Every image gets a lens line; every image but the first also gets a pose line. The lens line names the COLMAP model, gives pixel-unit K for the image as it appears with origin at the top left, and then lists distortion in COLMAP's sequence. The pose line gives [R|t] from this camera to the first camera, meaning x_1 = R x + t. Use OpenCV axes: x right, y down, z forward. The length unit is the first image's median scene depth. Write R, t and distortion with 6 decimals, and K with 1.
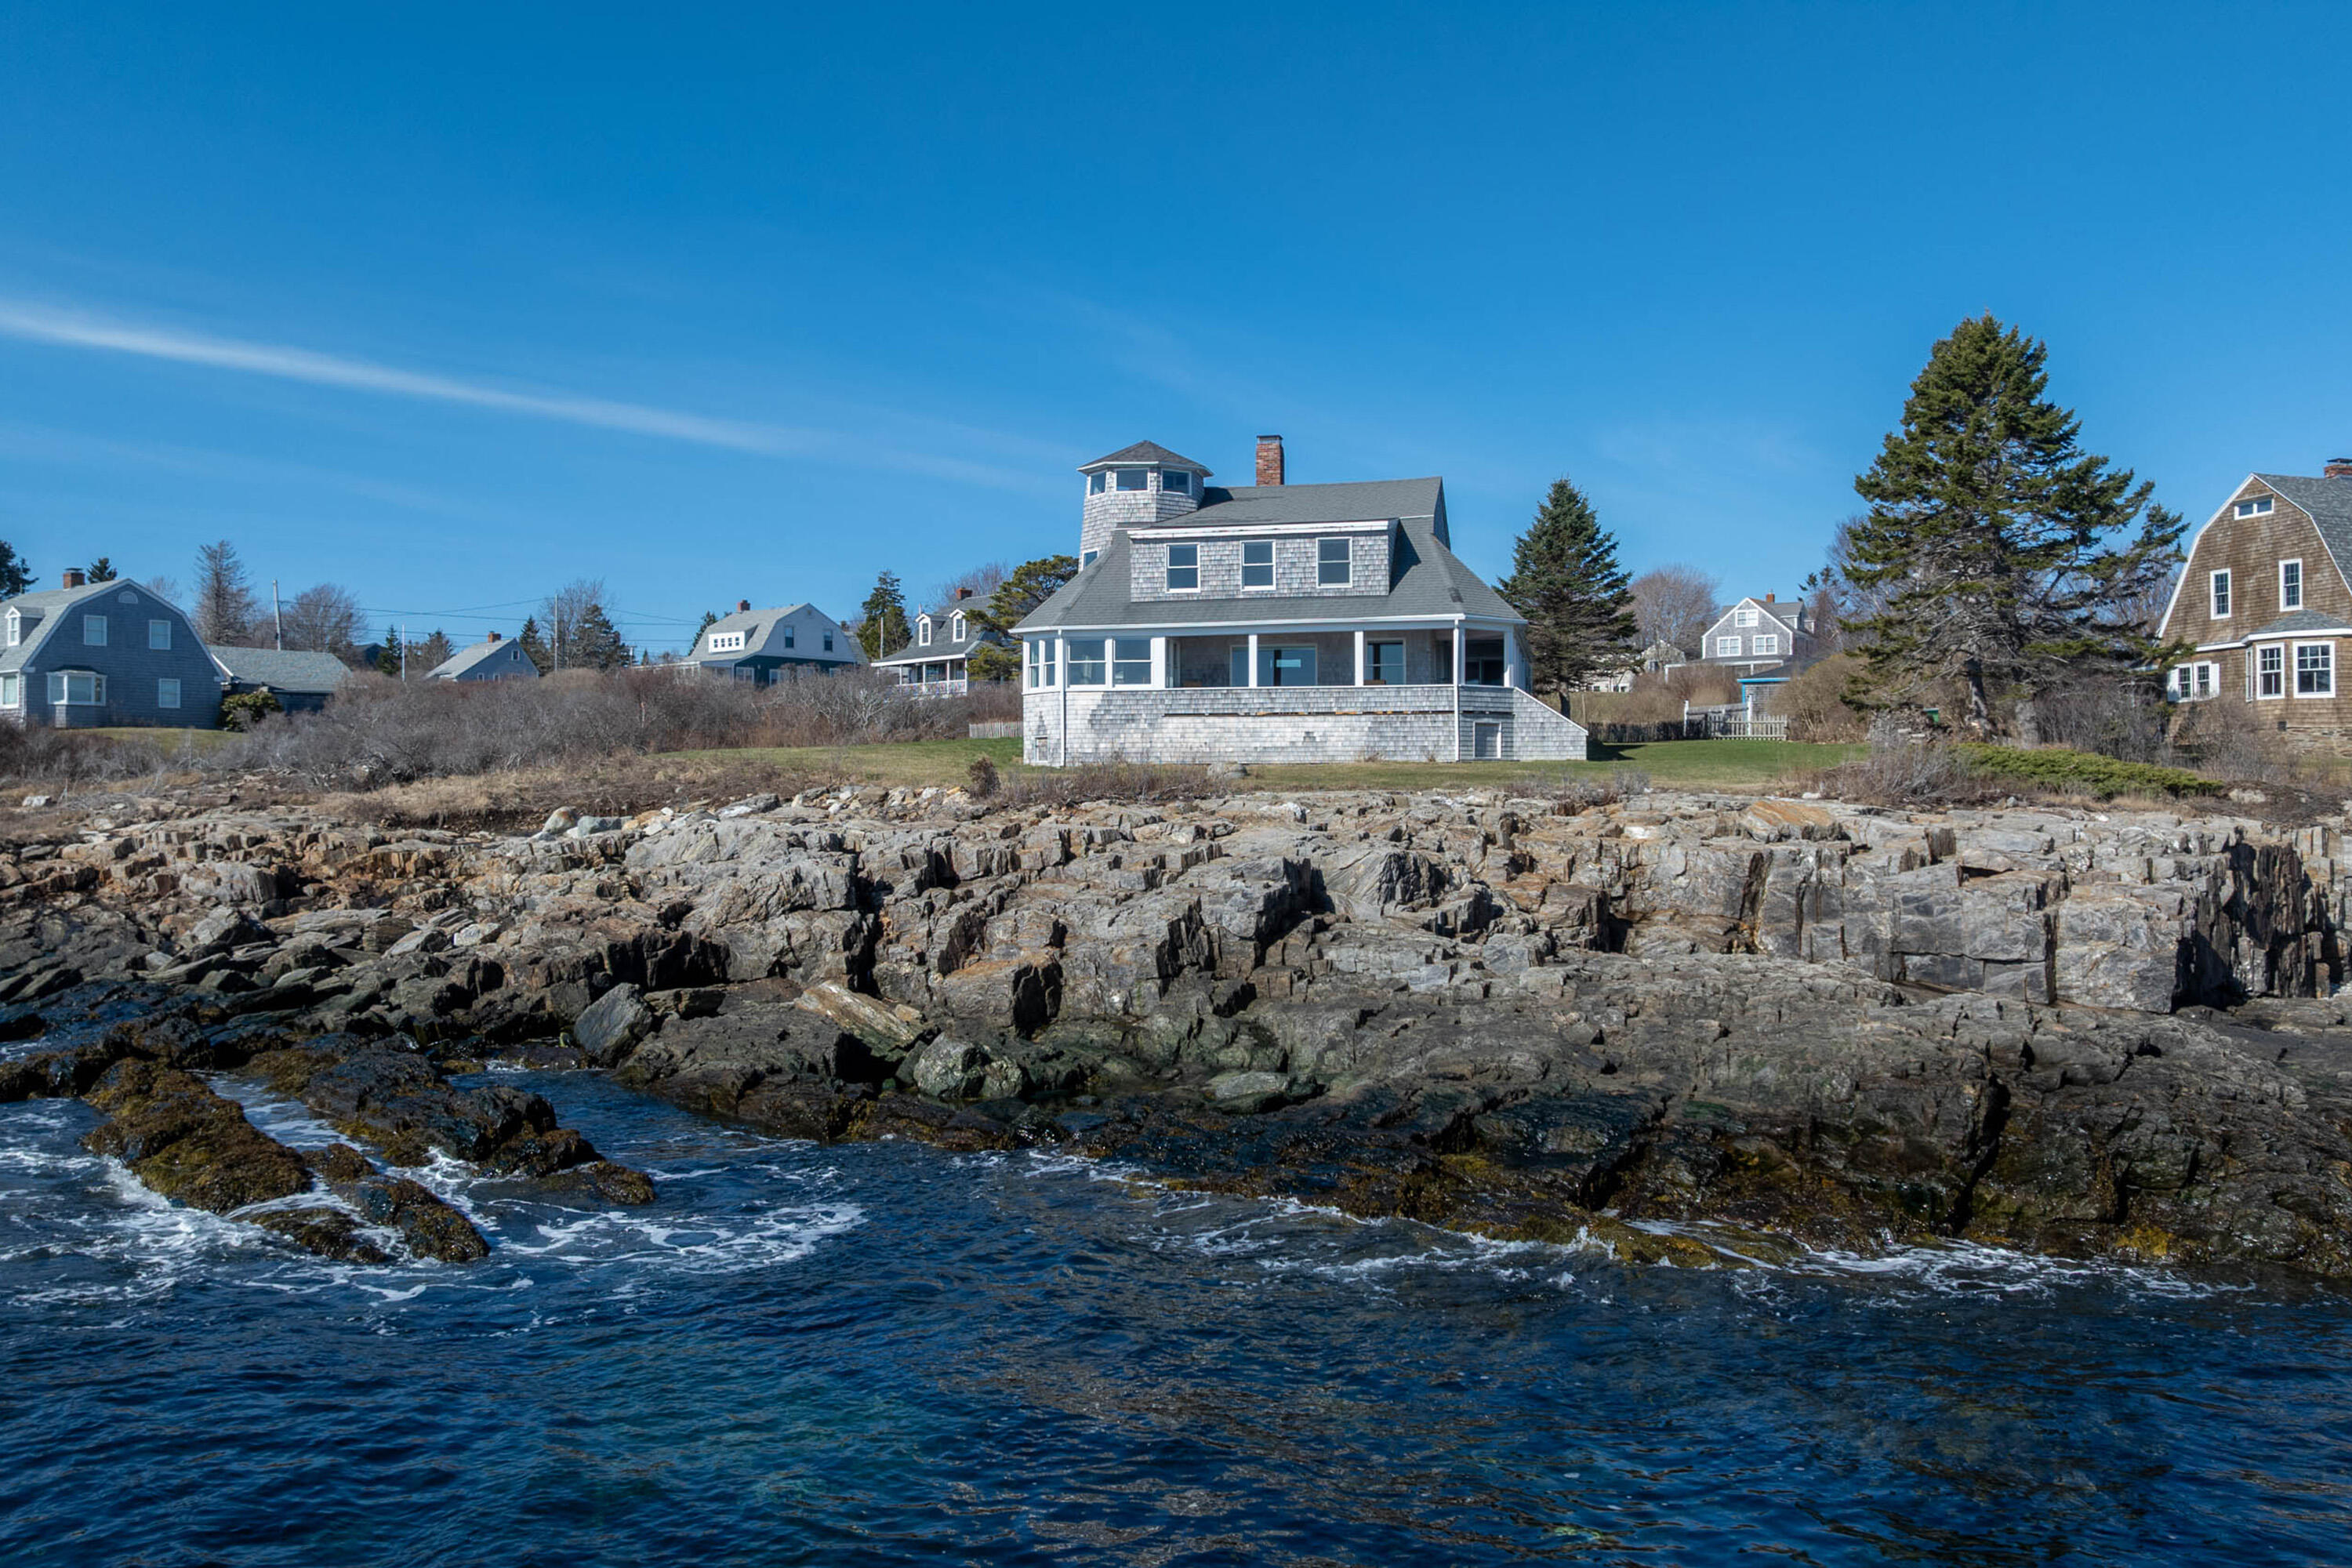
lens RADIAL K [[2031.2, 0, 1225.0], [0, 2031.2, 789.6], [0, 0, 1]] dist [-0.015457, -0.008895]
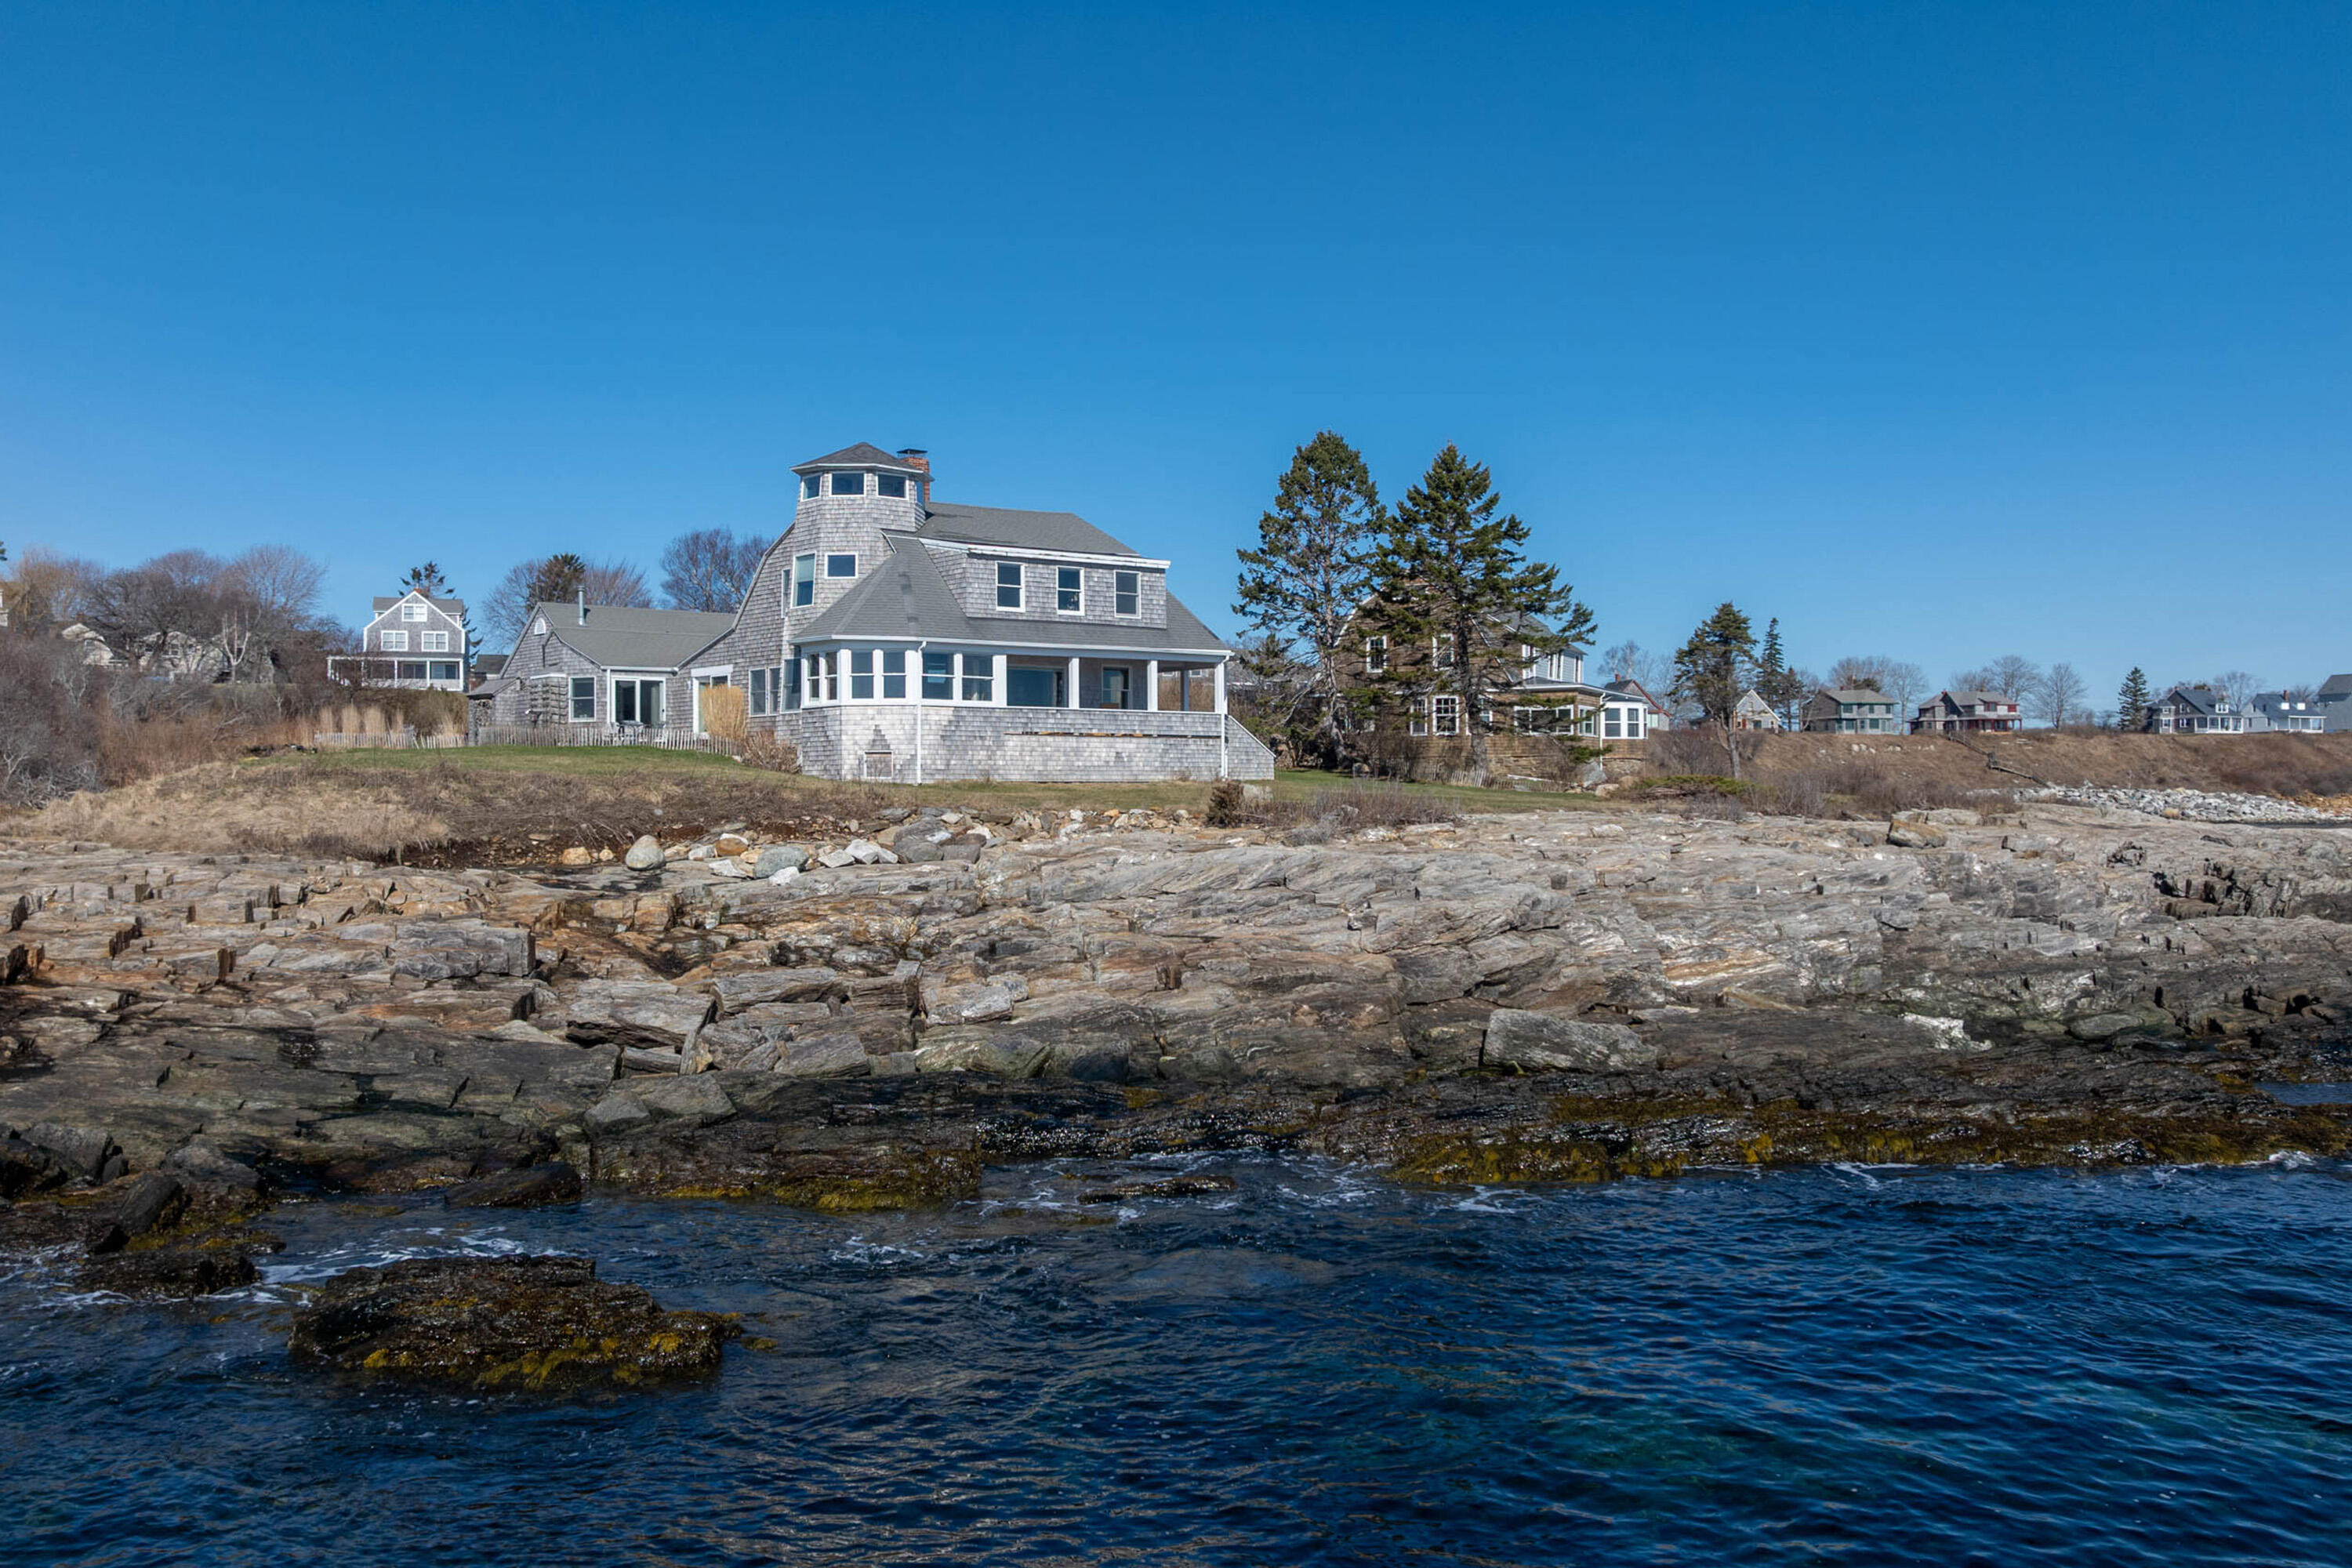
lens RADIAL K [[2031.2, 0, 1225.0], [0, 2031.2, 789.6], [0, 0, 1]] dist [-0.015457, -0.008895]
pose [[0.620138, 0.000604, 0.784493, -0.754435], [-0.003945, 0.999989, 0.002349, -0.011592], [-0.784483, -0.004552, 0.620134, 0.296013]]
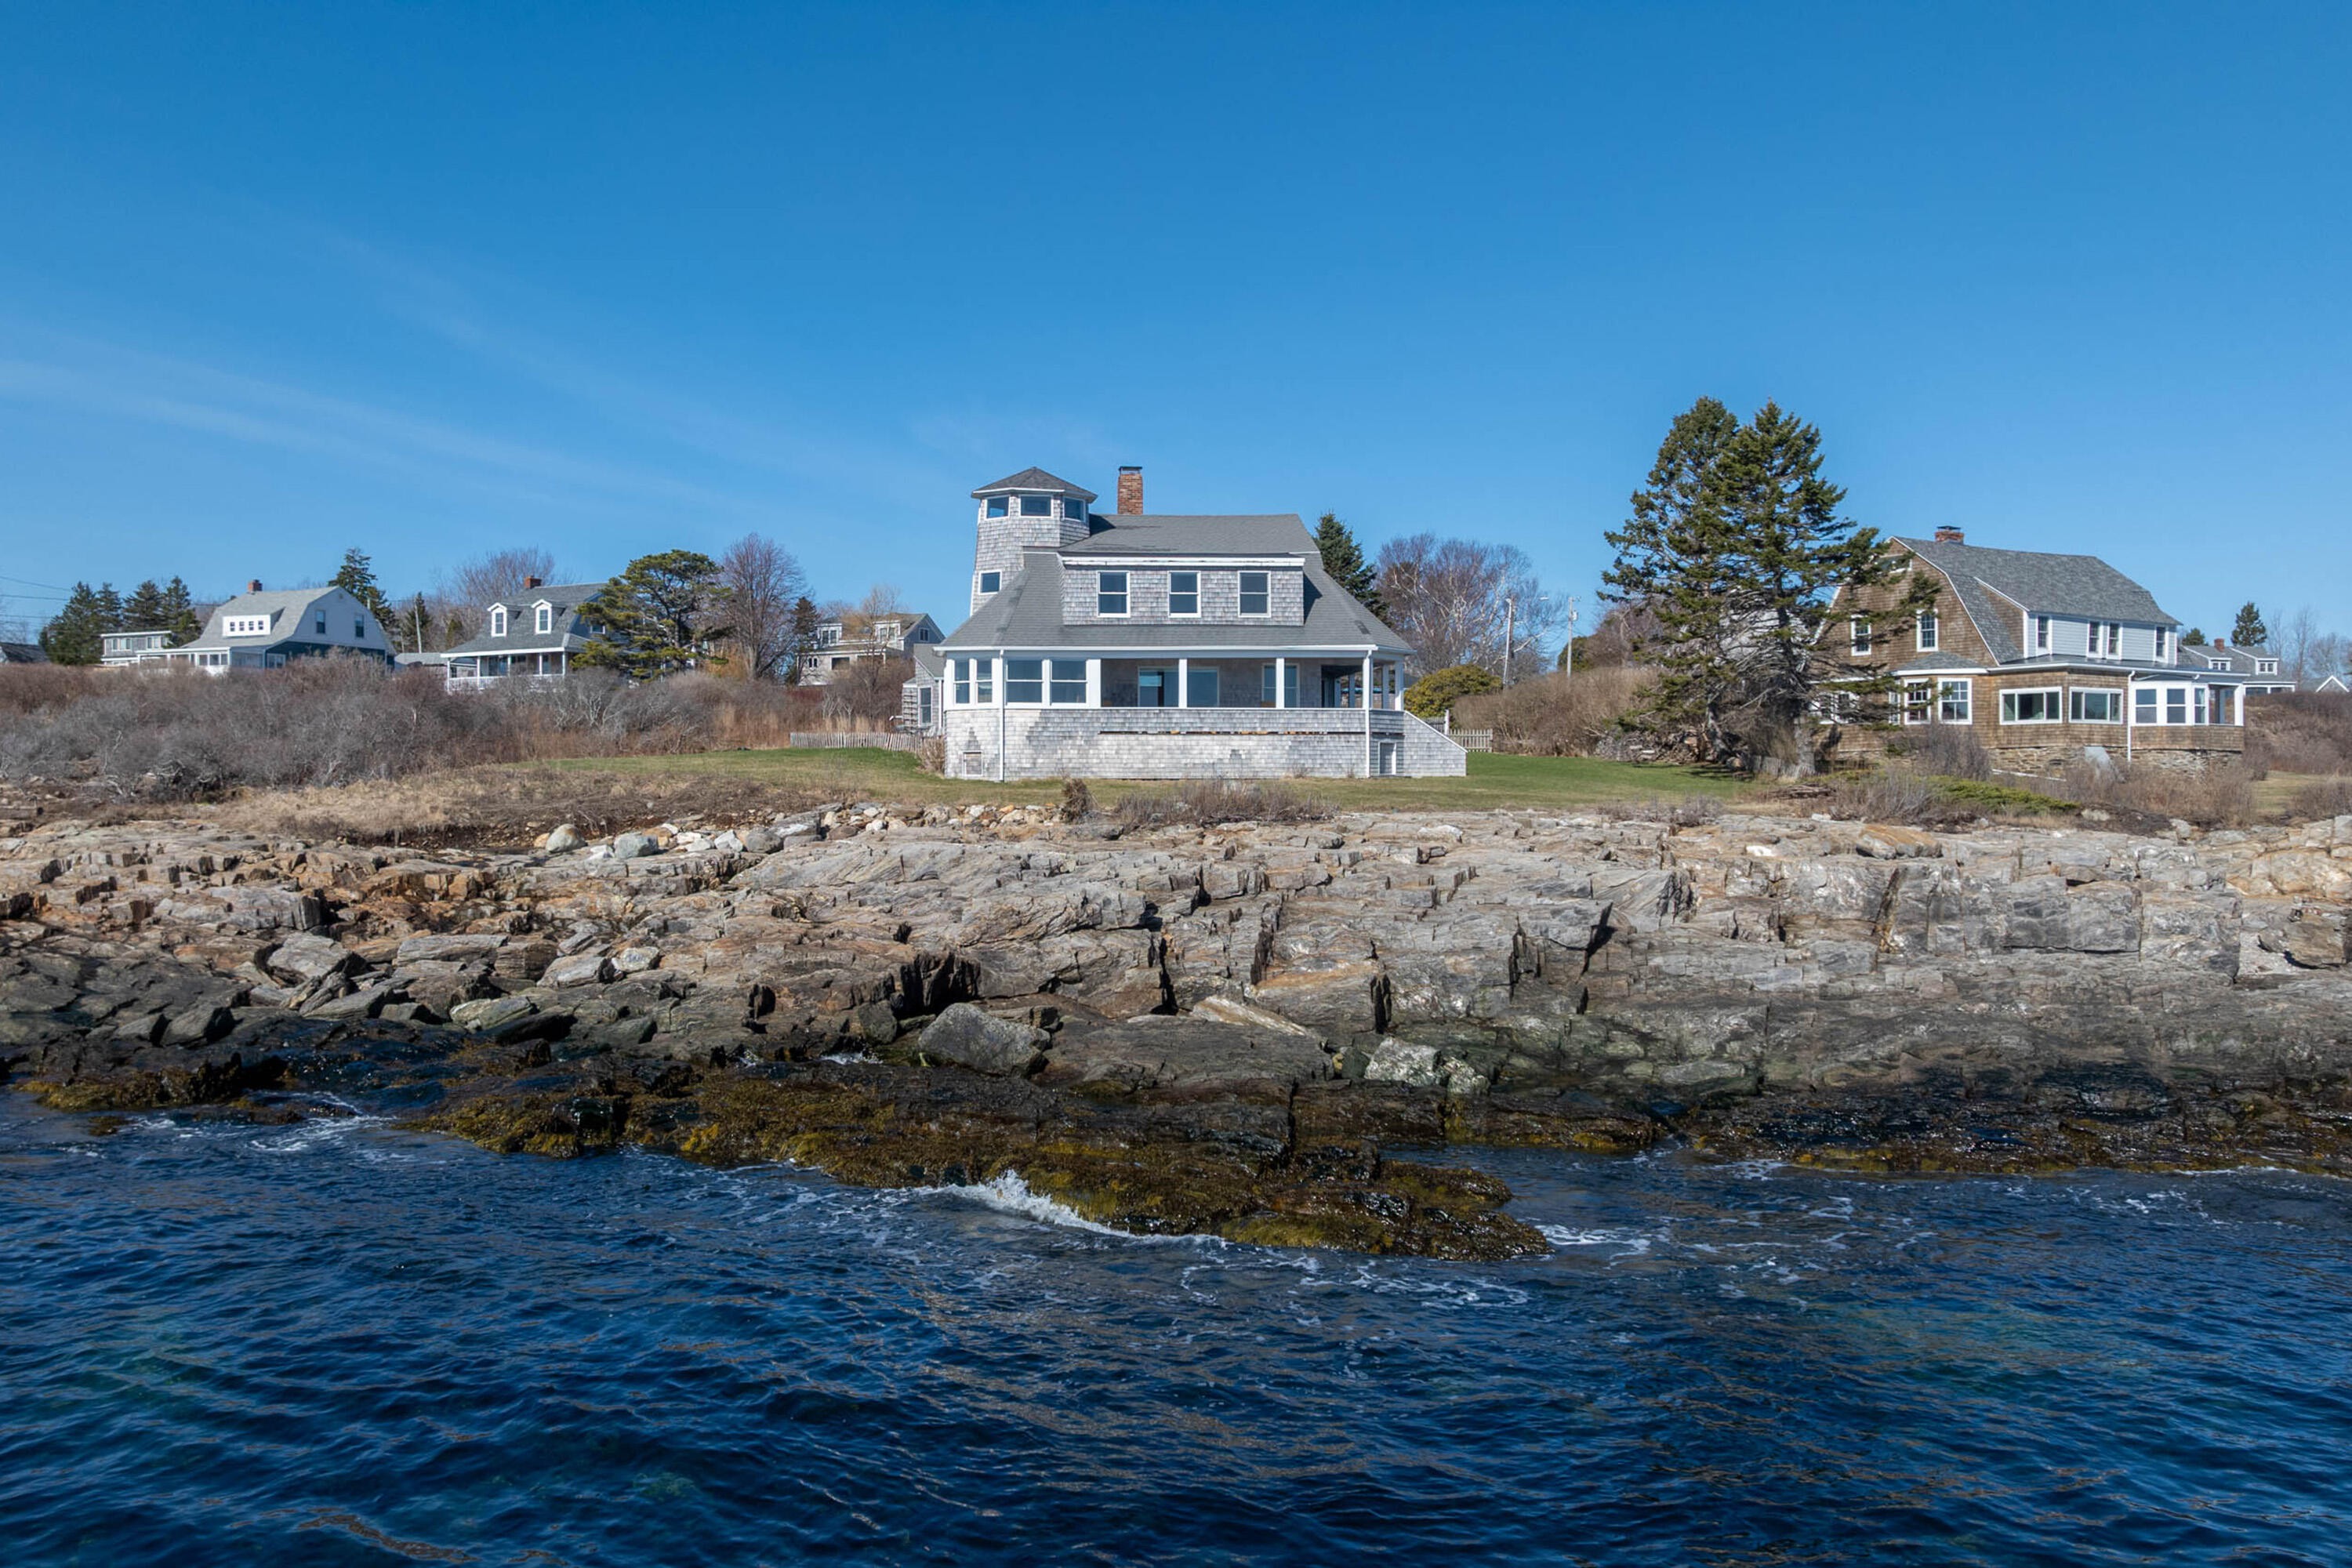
lens RADIAL K [[2046.8, 0, 1176.0], [0, 2046.8, 784.0], [0, 0, 1]] dist [-0.010409, -0.014124]
pose [[0.949592, 0.001577, 0.313484, -0.329532], [-0.003015, 0.999987, 0.004103, -0.014579], [-0.313474, -0.004841, 0.949585, -0.027484]]
